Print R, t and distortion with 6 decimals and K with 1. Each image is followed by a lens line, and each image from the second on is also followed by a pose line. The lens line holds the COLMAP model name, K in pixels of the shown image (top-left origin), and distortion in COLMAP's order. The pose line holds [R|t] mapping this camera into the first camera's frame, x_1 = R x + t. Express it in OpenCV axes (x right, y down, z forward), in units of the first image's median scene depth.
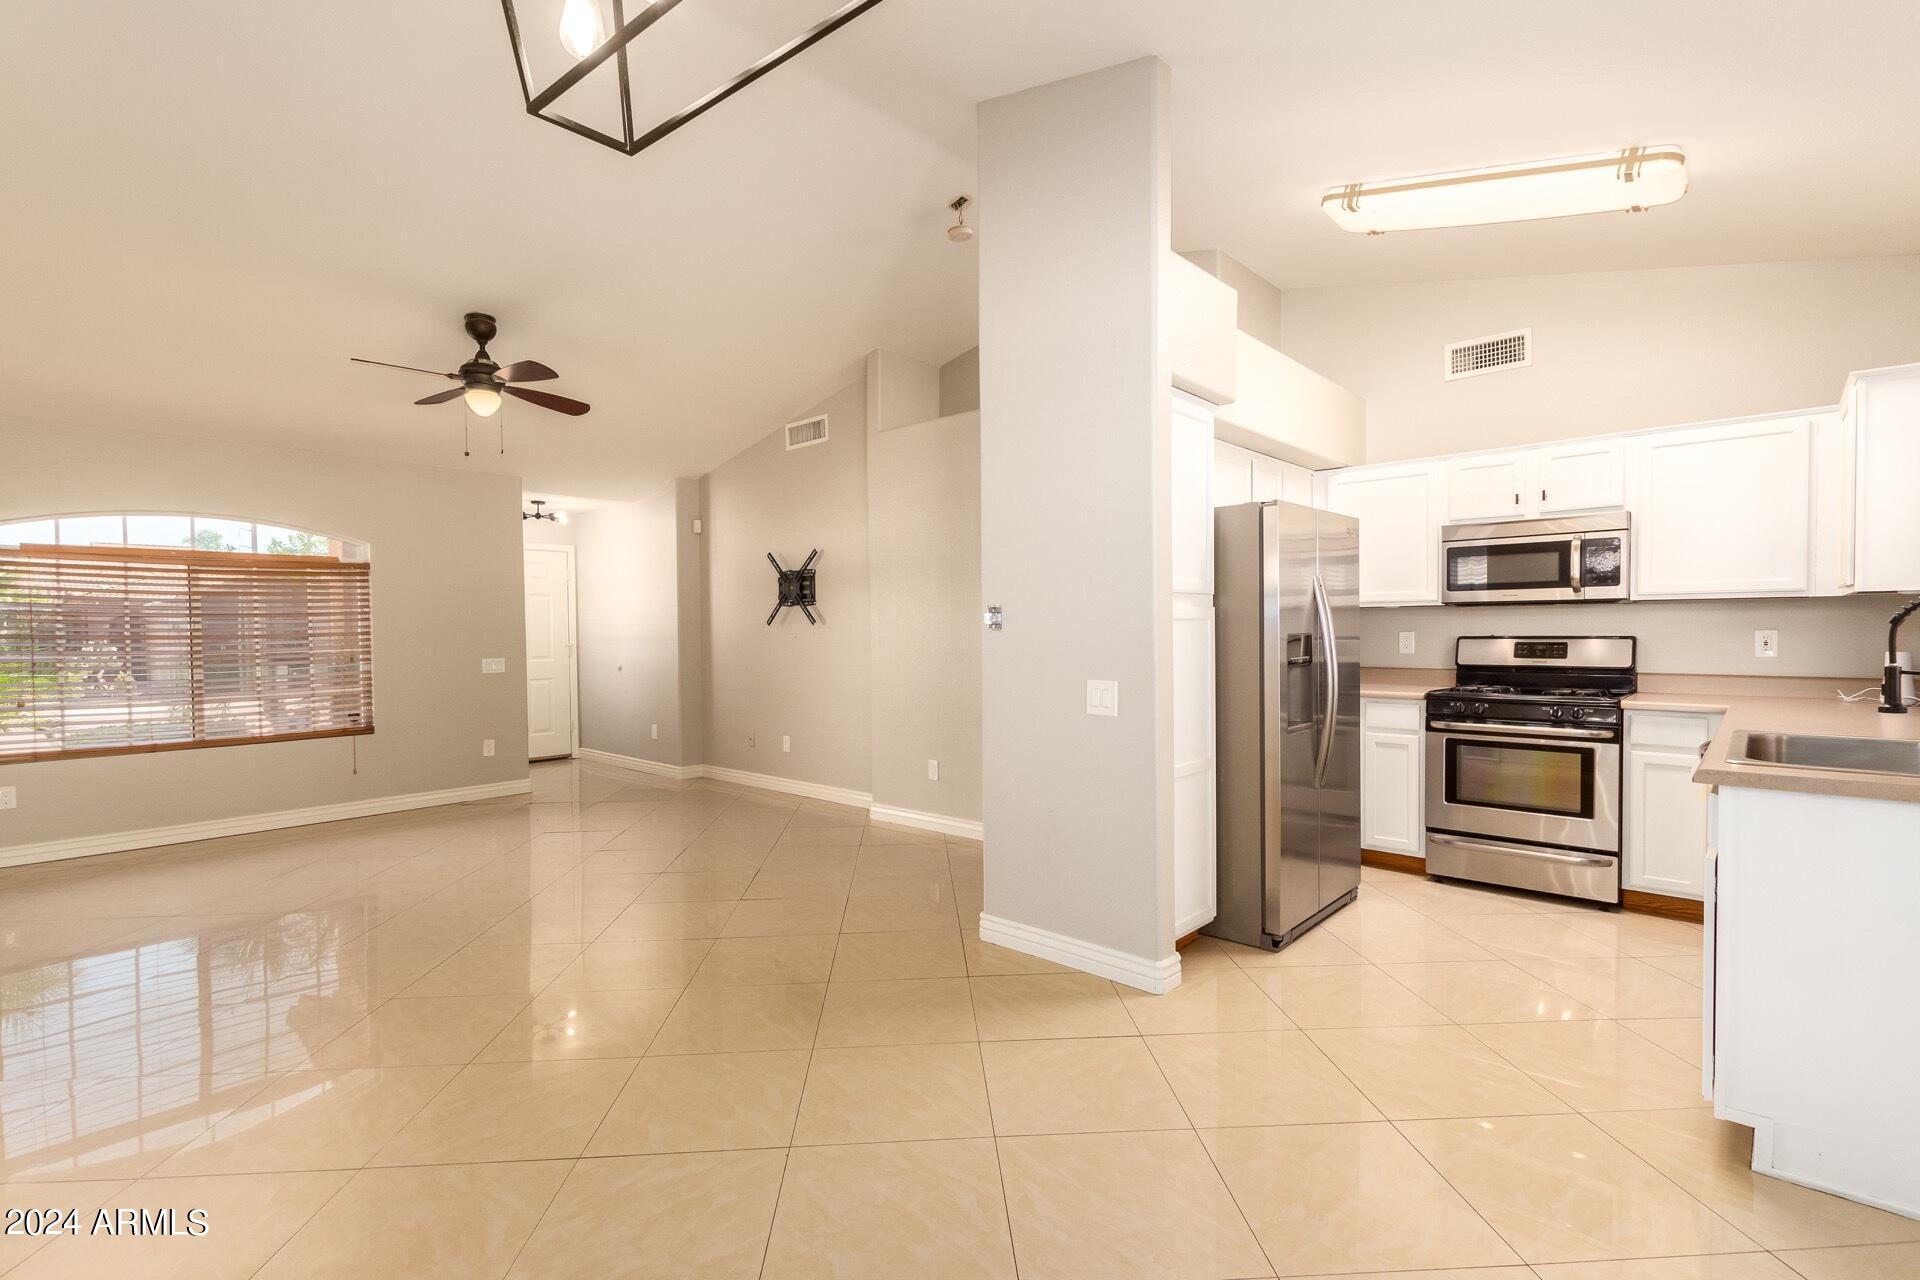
lens RADIAL K [[882.8, 0, 955.3], [0, 882.8, 648.5], [0, 0, 1]] dist [0.007663, -0.003539]
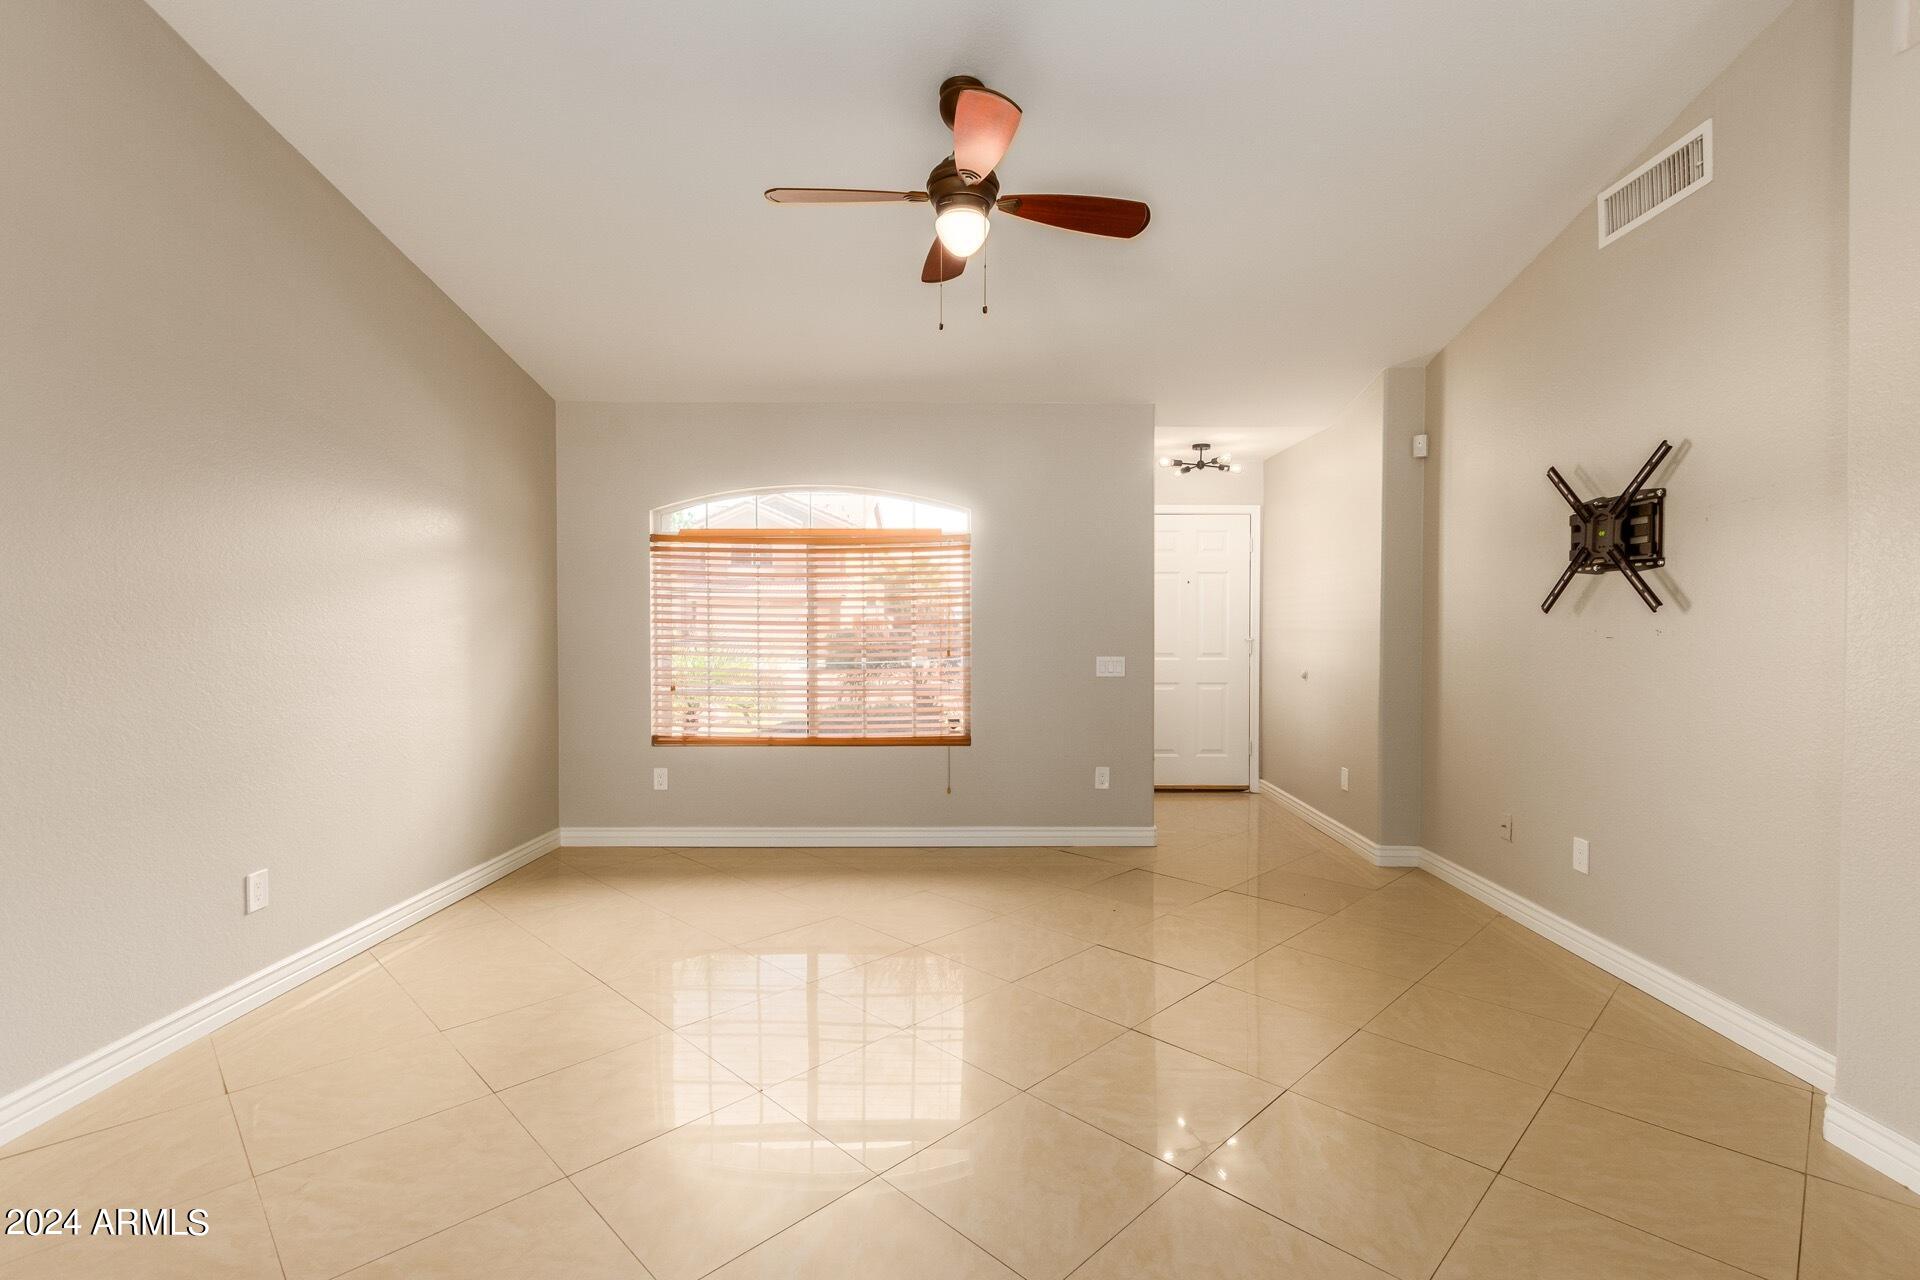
lens RADIAL K [[882.8, 0, 970.4], [0, 882.8, 640.5], [0, 0, 1]] dist [0.007663, -0.003539]
pose [[0.673305, 0.025562, -0.738923, -0.059749], [-0.024393, 0.999626, 0.012354, -0.008758], [0.738963, 0.009706, 0.673676, 0.423499]]
